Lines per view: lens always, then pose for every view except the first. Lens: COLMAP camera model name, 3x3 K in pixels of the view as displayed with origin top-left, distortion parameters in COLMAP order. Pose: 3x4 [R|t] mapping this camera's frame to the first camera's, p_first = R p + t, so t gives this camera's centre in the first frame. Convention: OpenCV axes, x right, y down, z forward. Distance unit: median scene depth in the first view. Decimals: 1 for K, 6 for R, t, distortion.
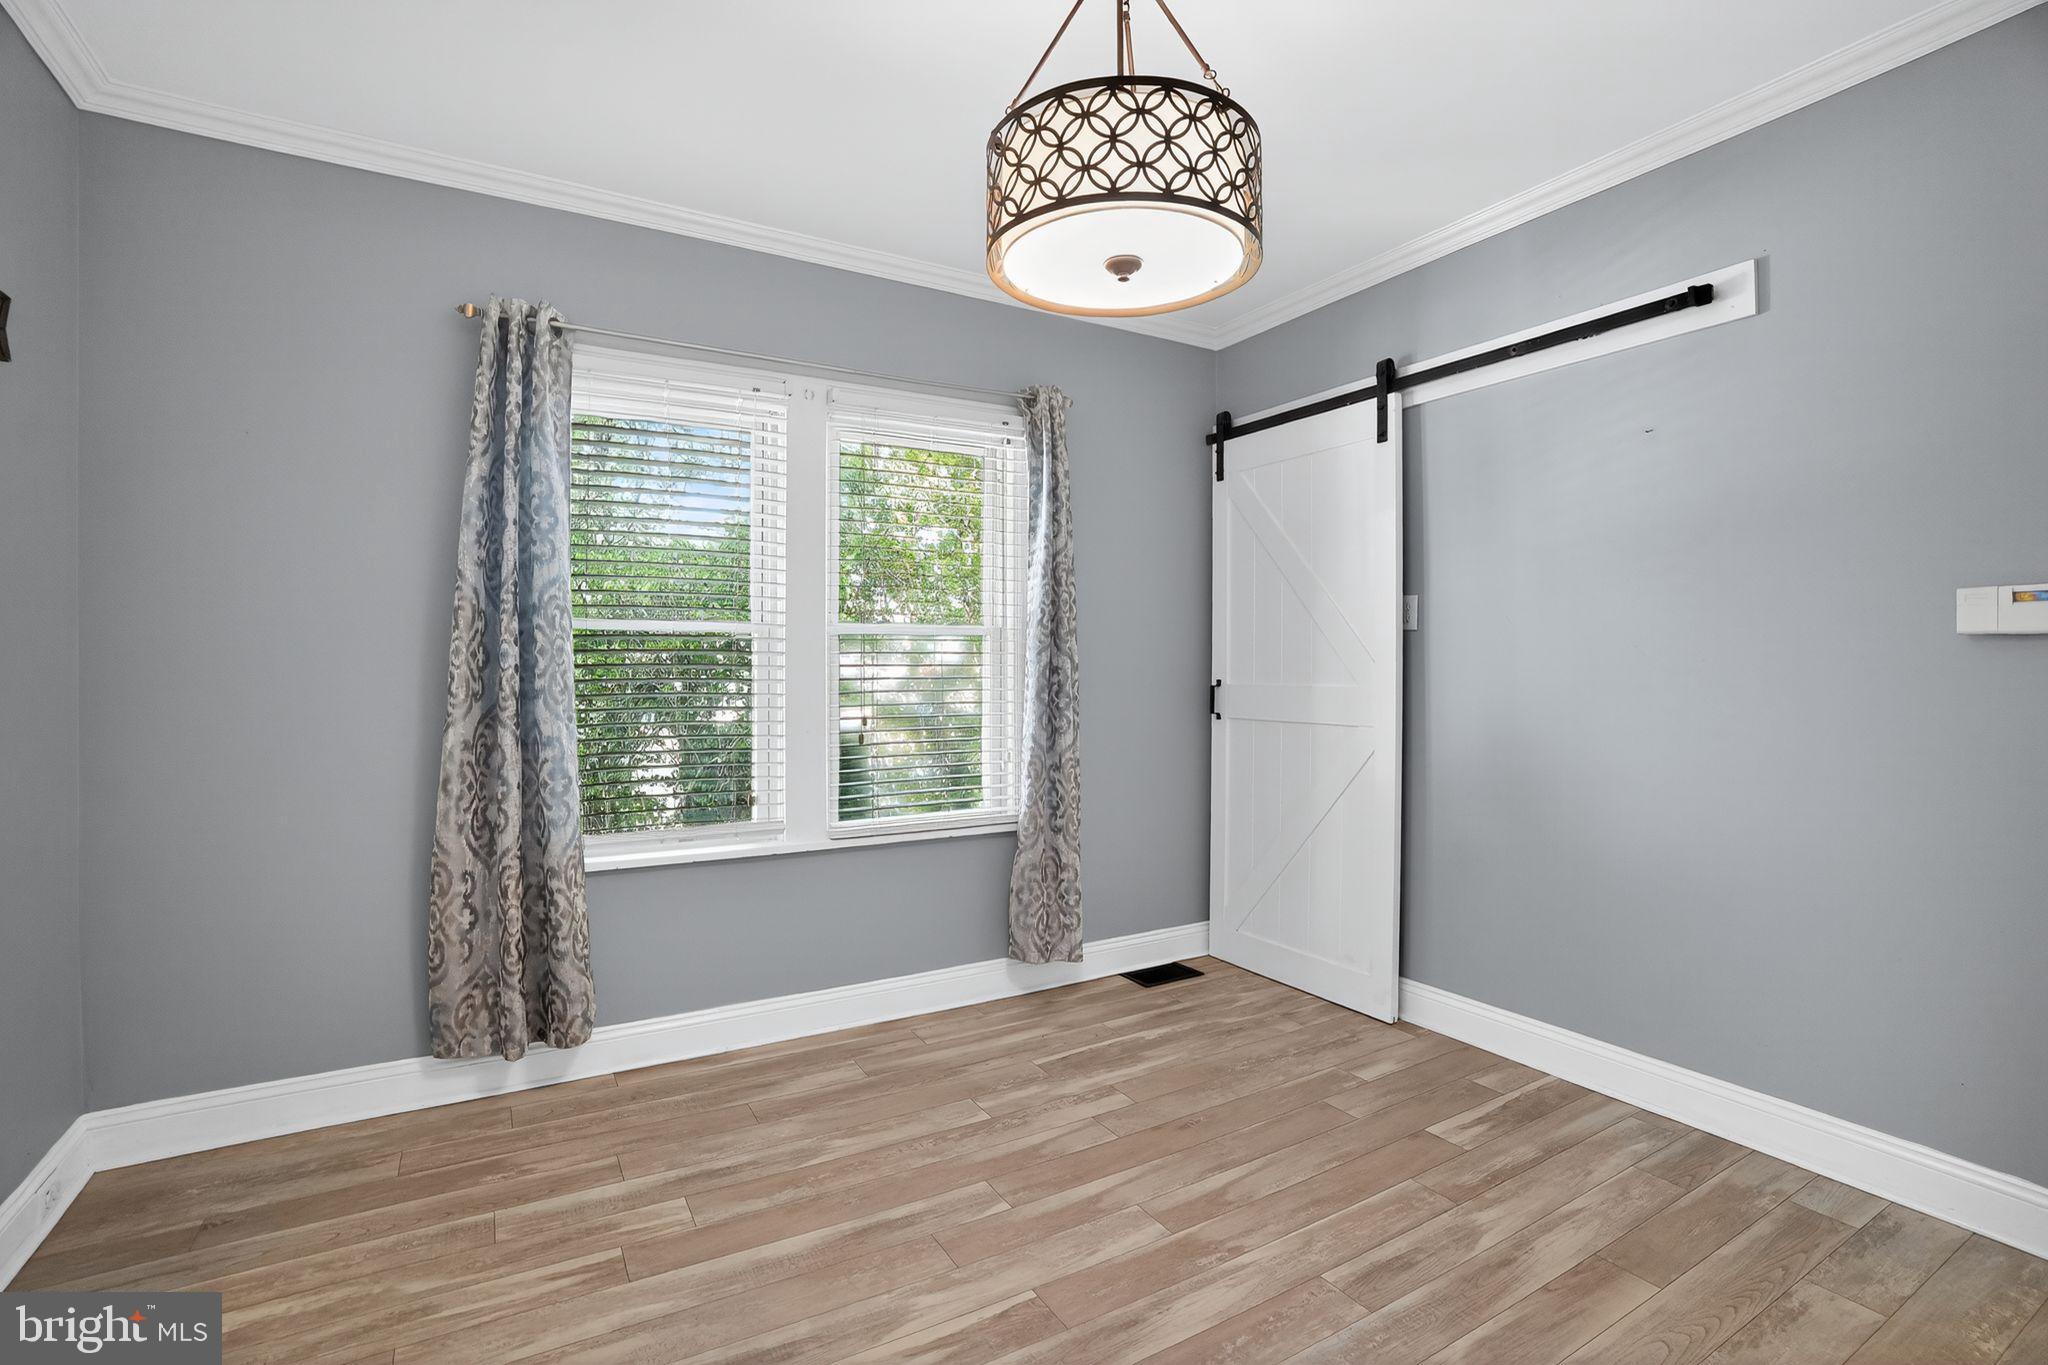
lens RADIAL K [[949.8, 0, 1021.4], [0, 949.8, 671.0], [0, 0, 1]] dist [-0.075291, 0.029464]
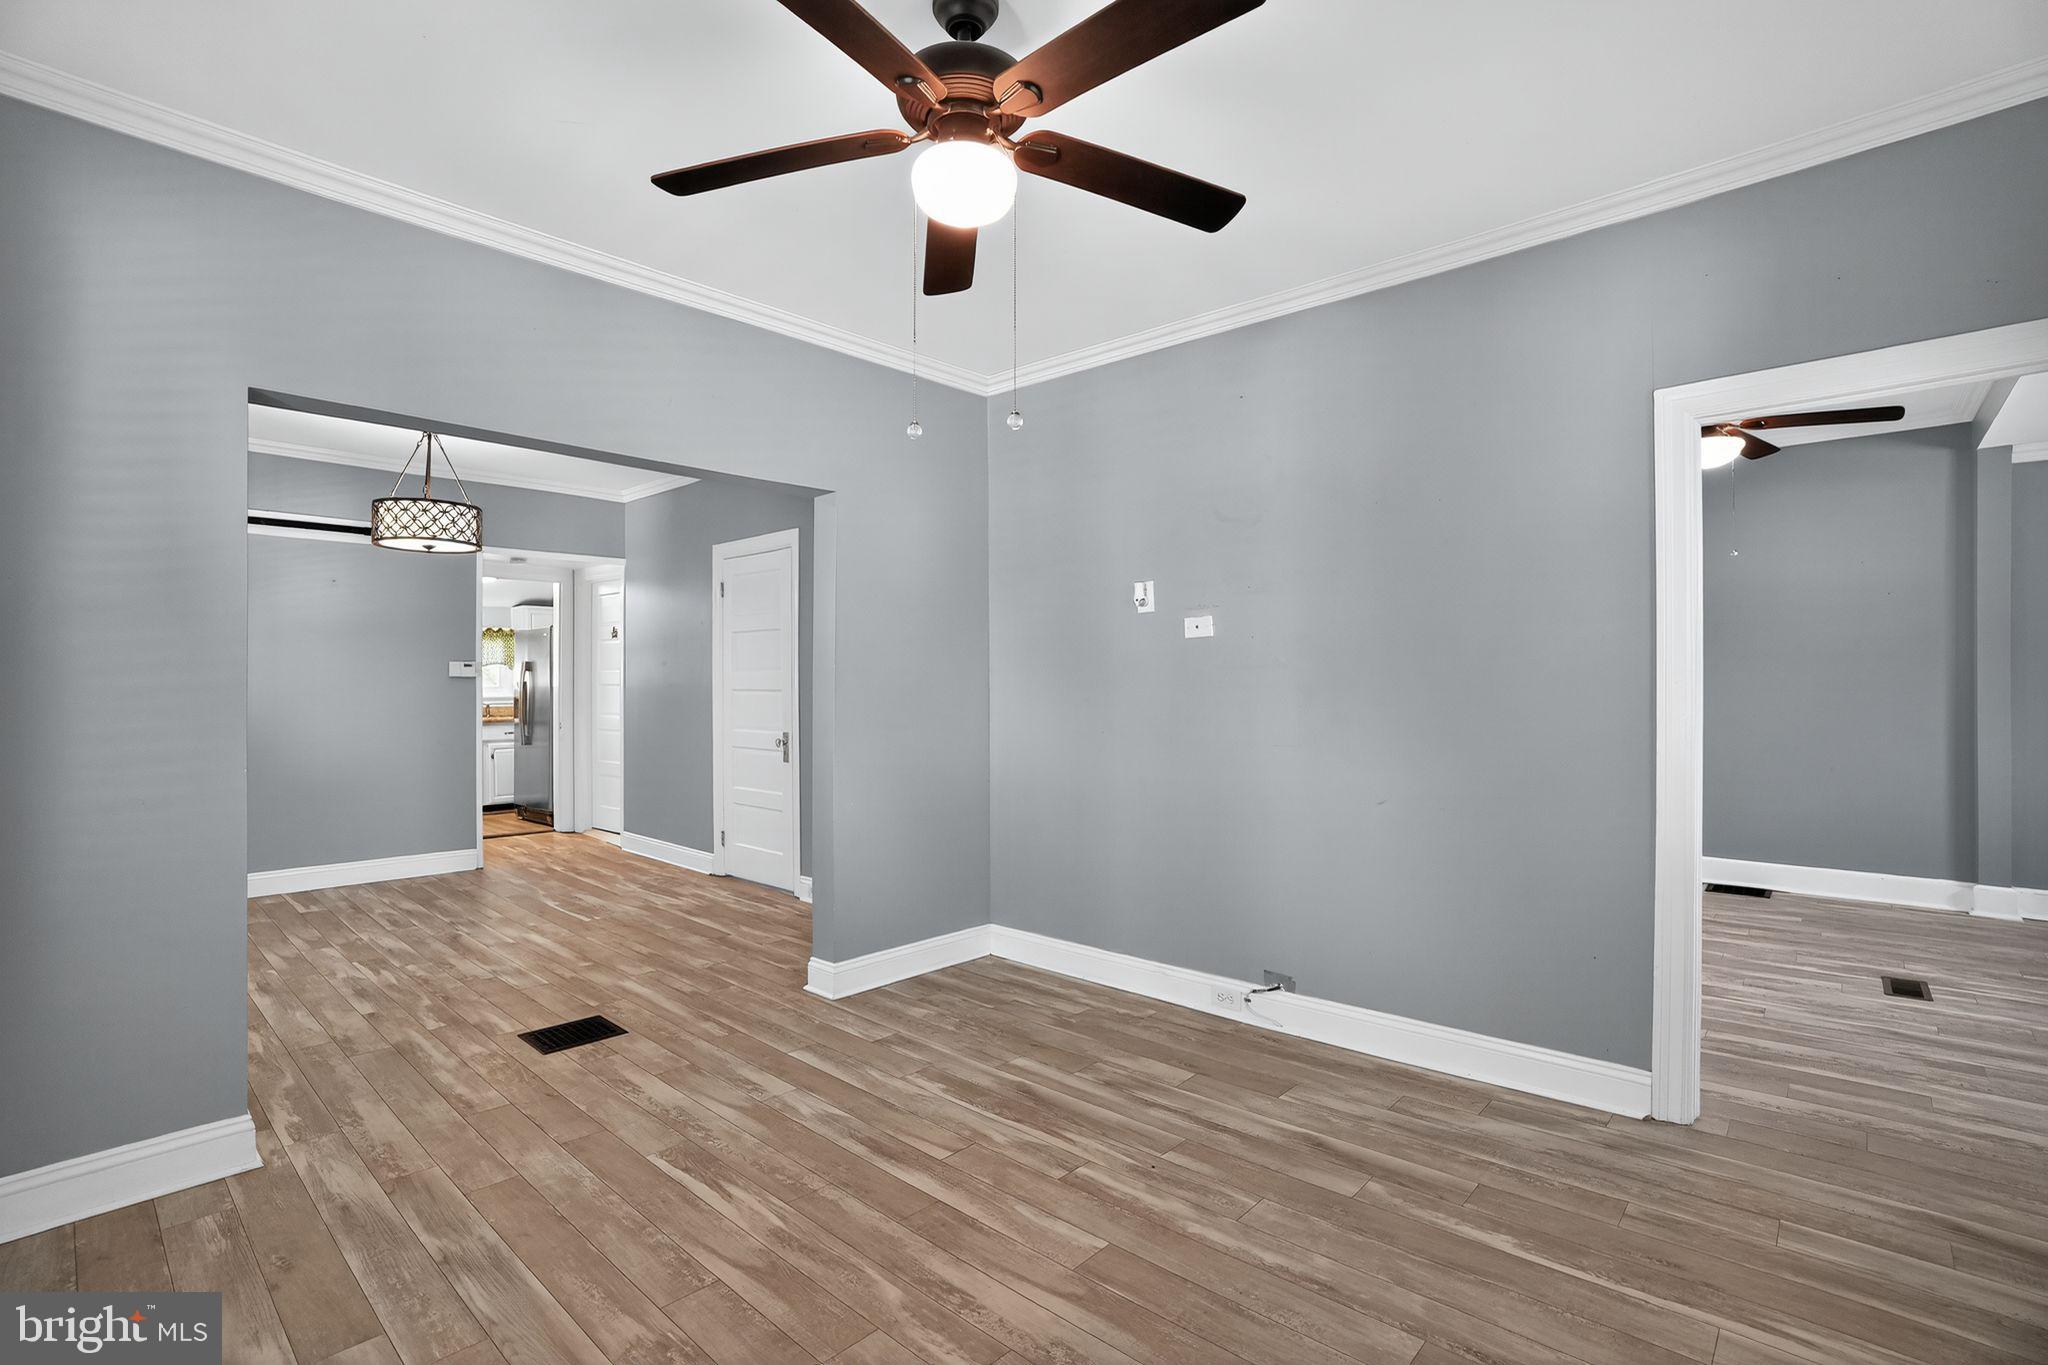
lens RADIAL K [[949.8, 0, 1021.4], [0, 949.8, 671.0], [0, 0, 1]] dist [-0.075291, 0.029464]
pose [[-0.286681, 0.011188, 0.957961, -1.538845], [0.000748, 0.999934, -0.011455, -0.013647], [-0.958026, -0.002567, -0.286670, 0.037950]]
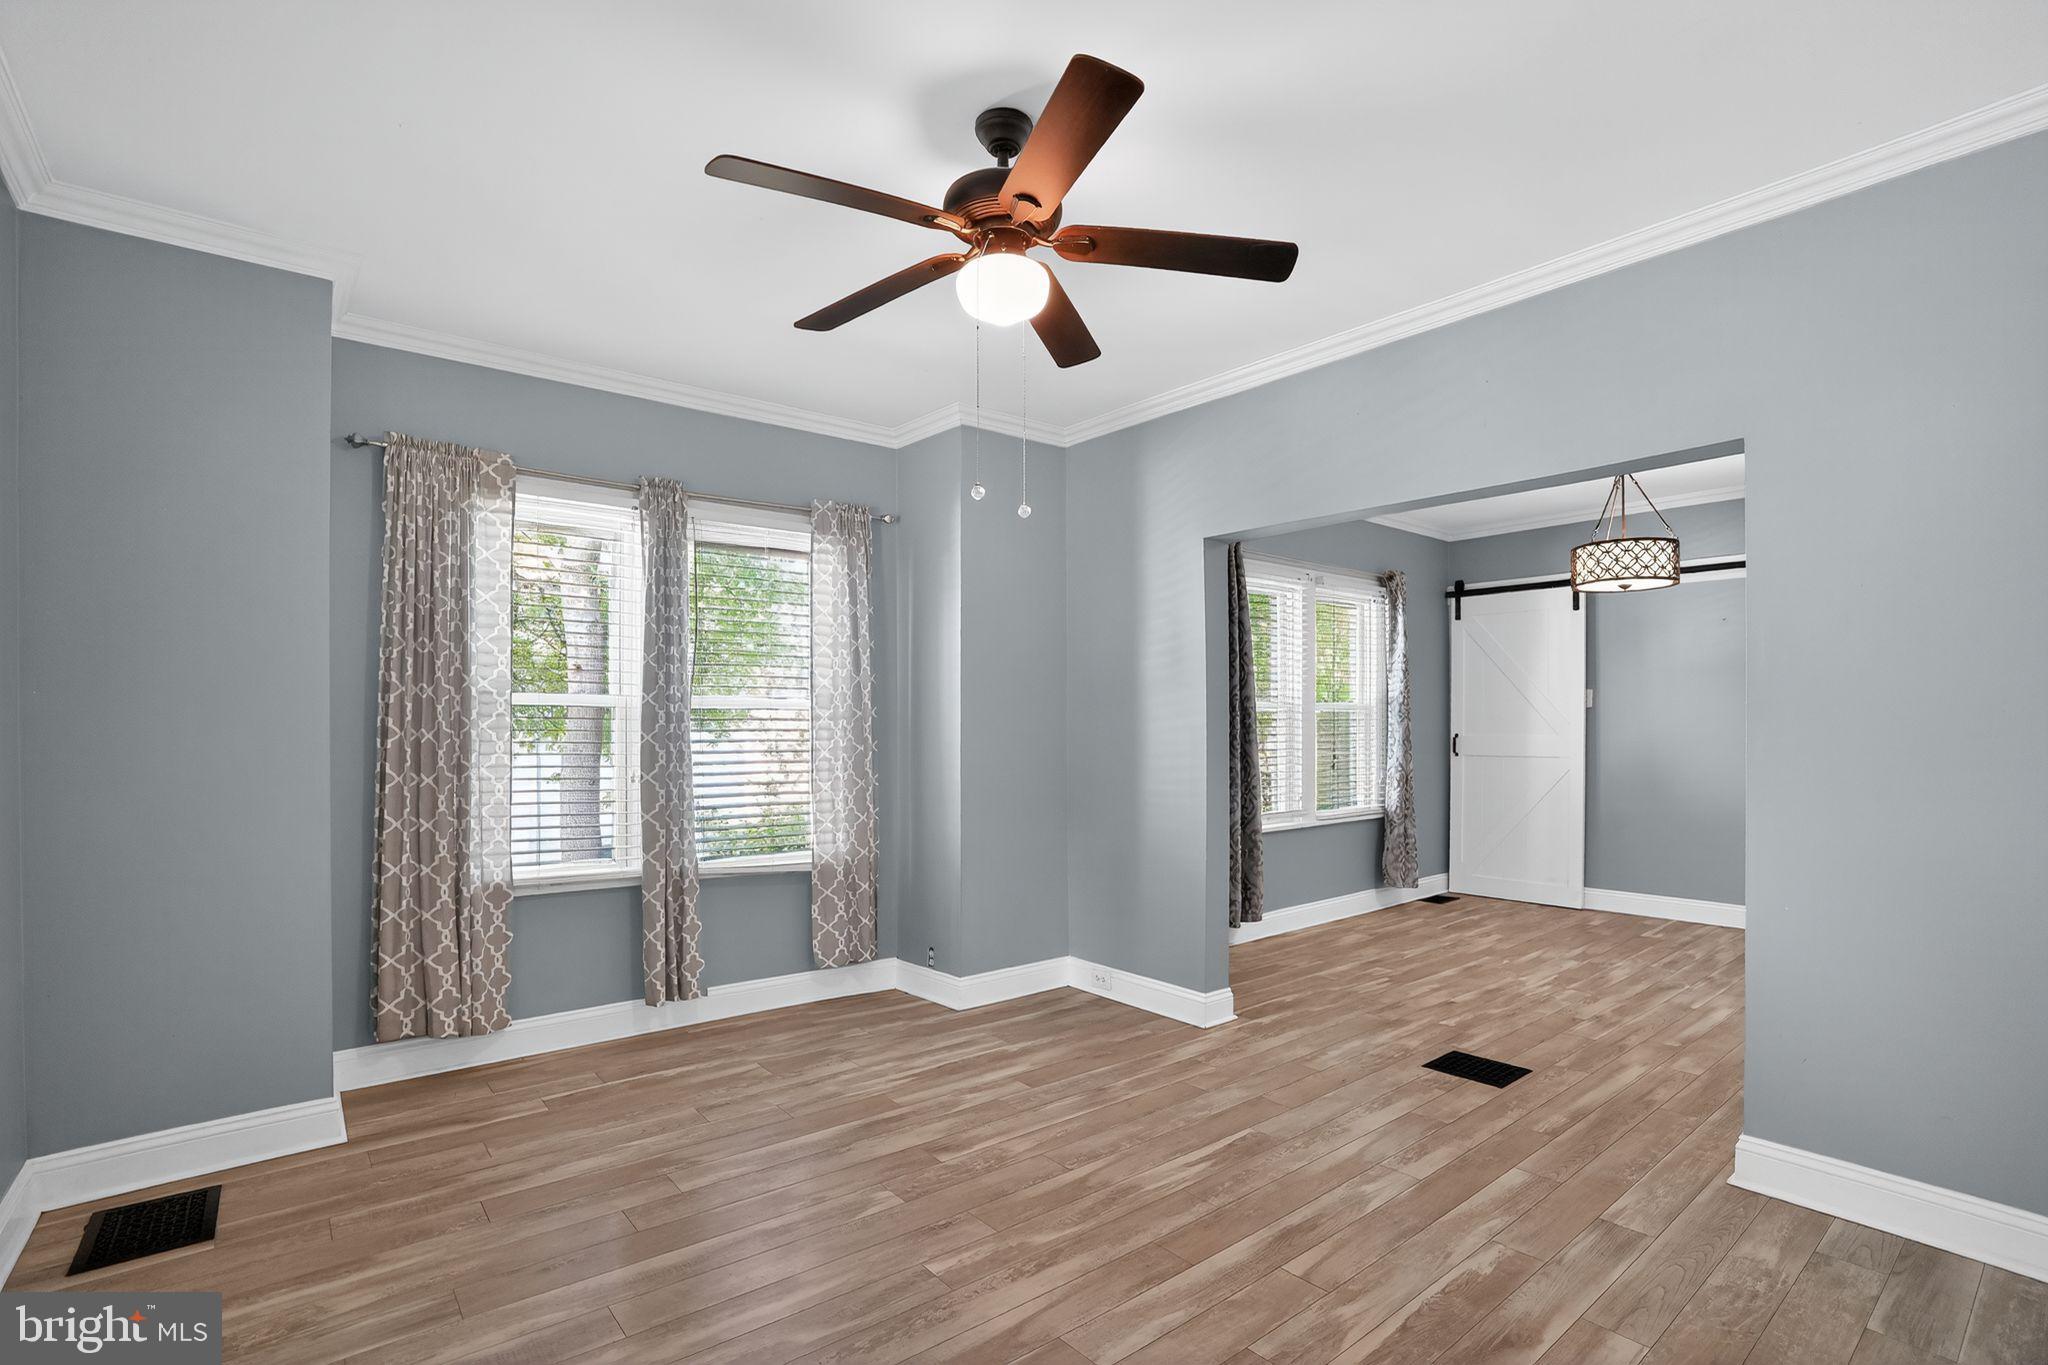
lens RADIAL K [[961.8, 0, 1020.6], [0, 961.8, 721.7], [0, 0, 1]] dist [-0.081657, 0.032116]
pose [[0.989794, -0.003494, 0.142465, -1.051215], [0.003918, 0.999989, -0.002699, -0.012917], [-0.142454, 0.003229, 0.989796, -0.777473]]
